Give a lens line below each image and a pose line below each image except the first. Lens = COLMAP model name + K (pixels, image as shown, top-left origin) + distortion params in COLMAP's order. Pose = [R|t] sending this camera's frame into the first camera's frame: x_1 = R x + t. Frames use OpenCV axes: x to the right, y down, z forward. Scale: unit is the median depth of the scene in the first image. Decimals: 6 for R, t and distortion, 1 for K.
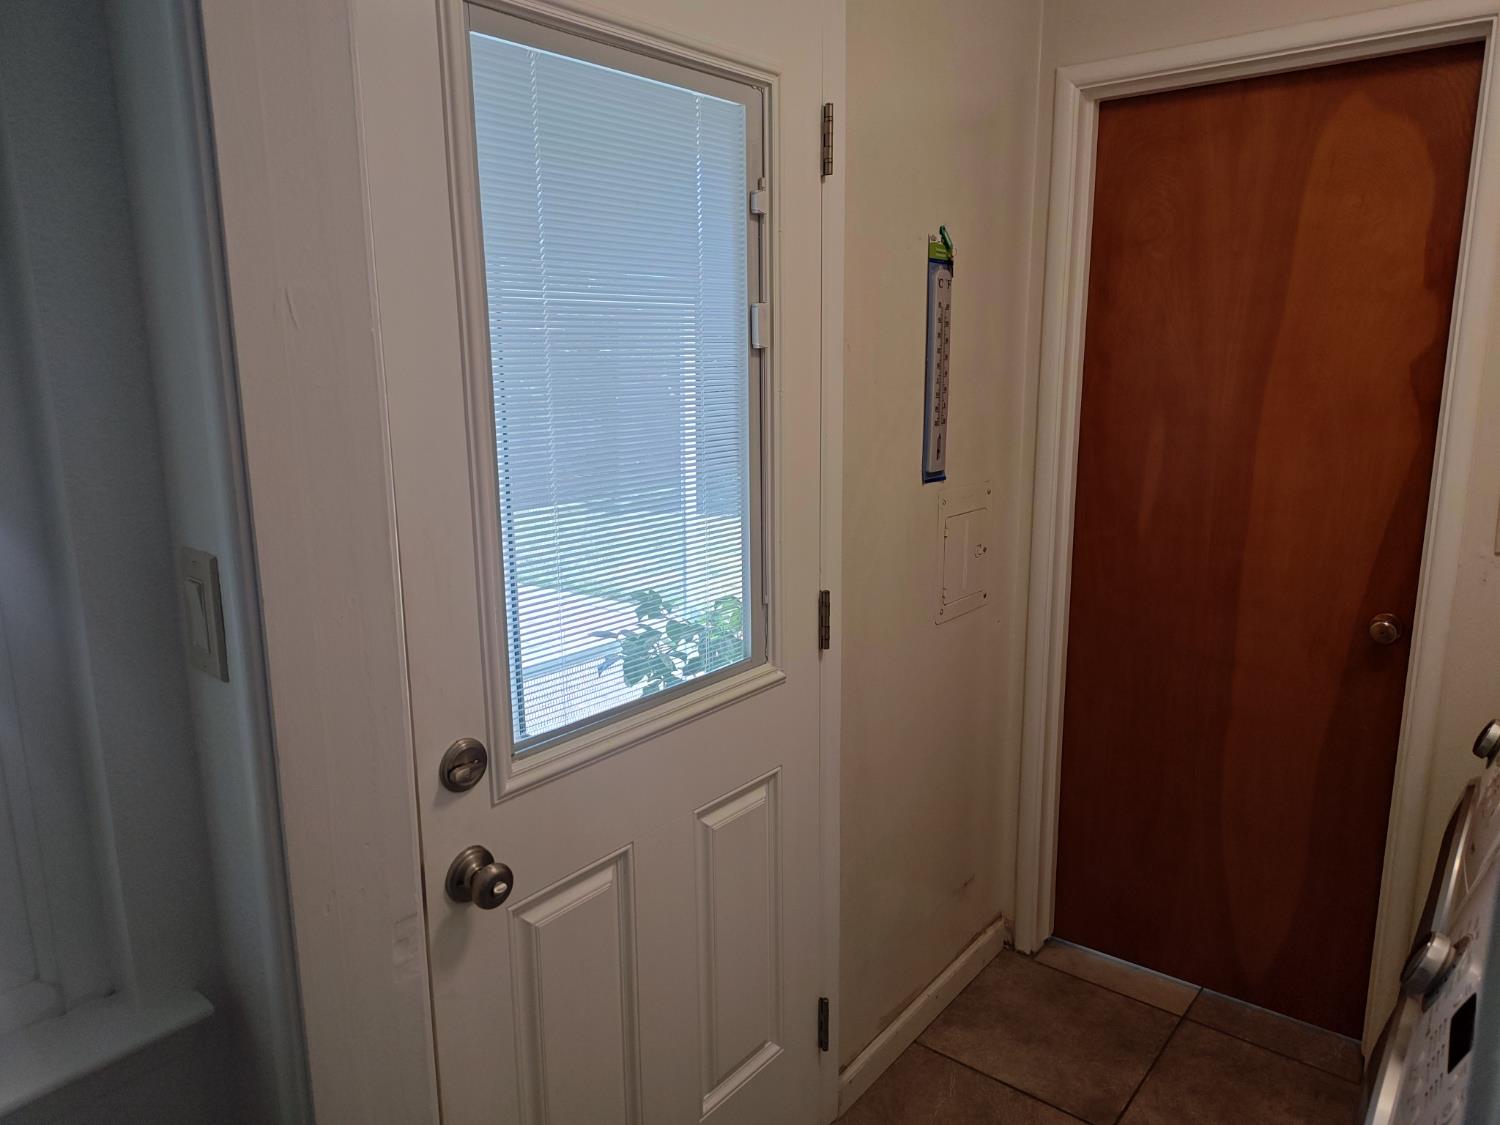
lens RADIAL K [[1028.4, 0, 750.2], [0, 1028.4, 562.1], [0, 0, 1]] dist [0.010004, -0.015005]
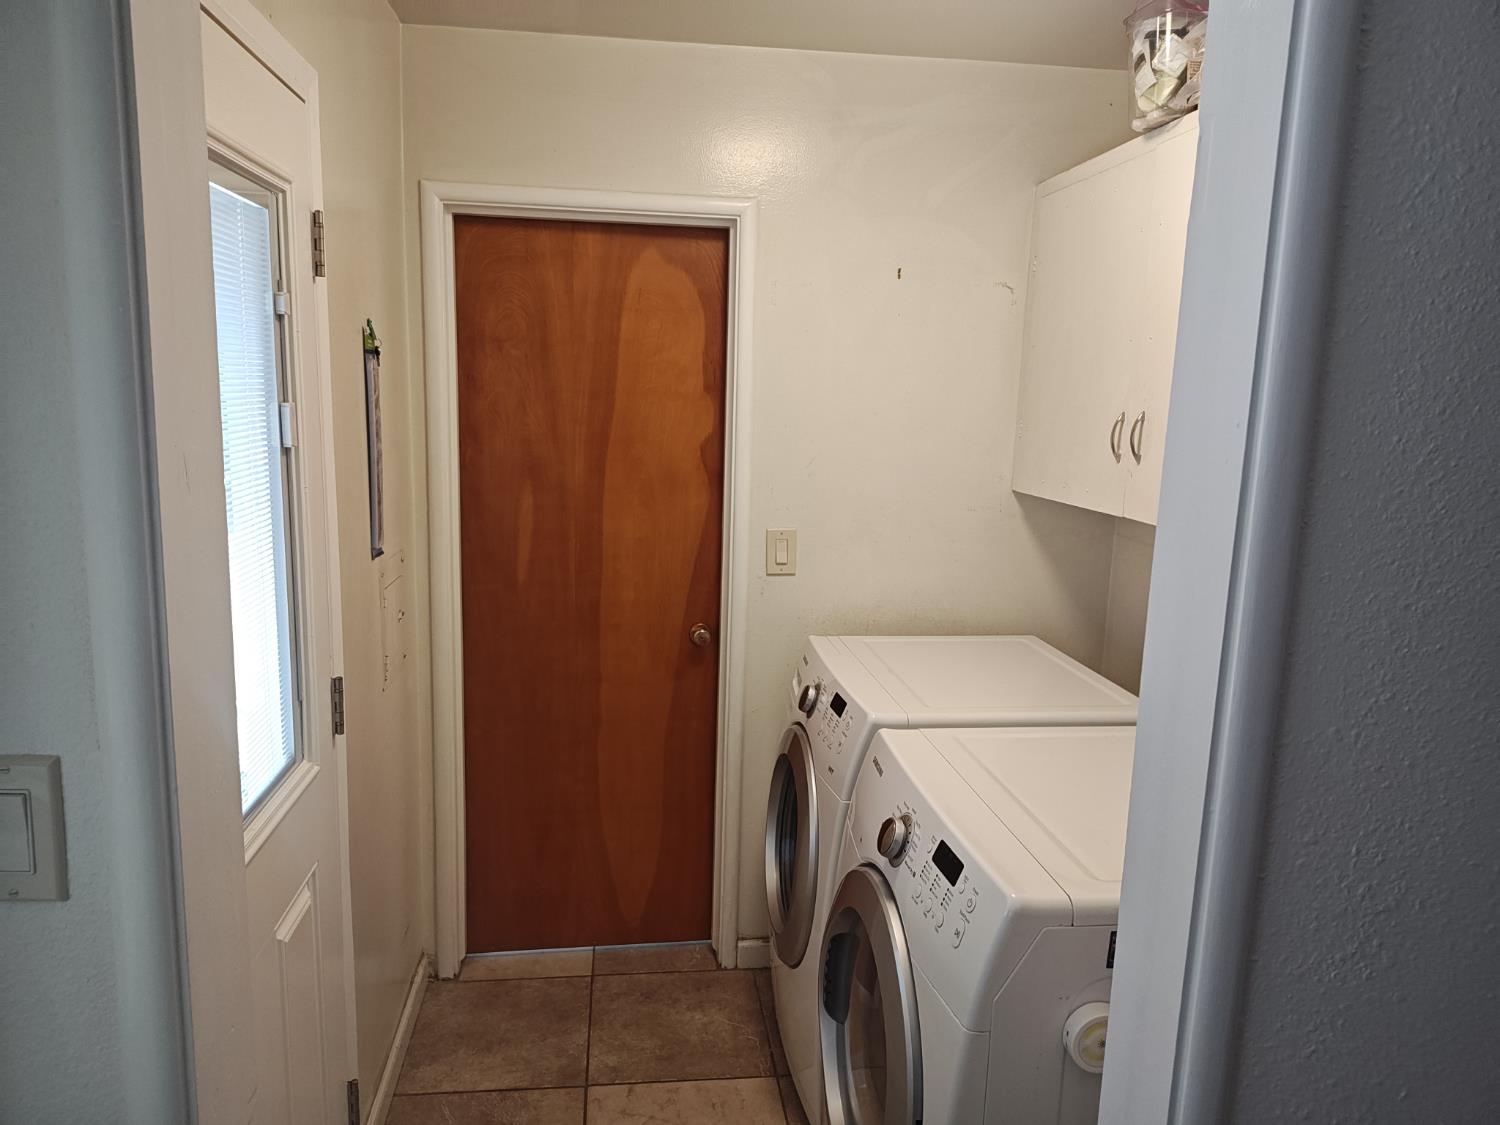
lens RADIAL K [[1028.4, 0, 739.0], [0, 1028.4, 558.4], [0, 0, 1]] dist [0.010004, -0.015005]
pose [[0.689318, -0.088164, 0.719075, -0.315078], [0.109947, 0.993801, 0.016451, -0.051968], [-0.716068, 0.067720, 0.694738, -0.000496]]
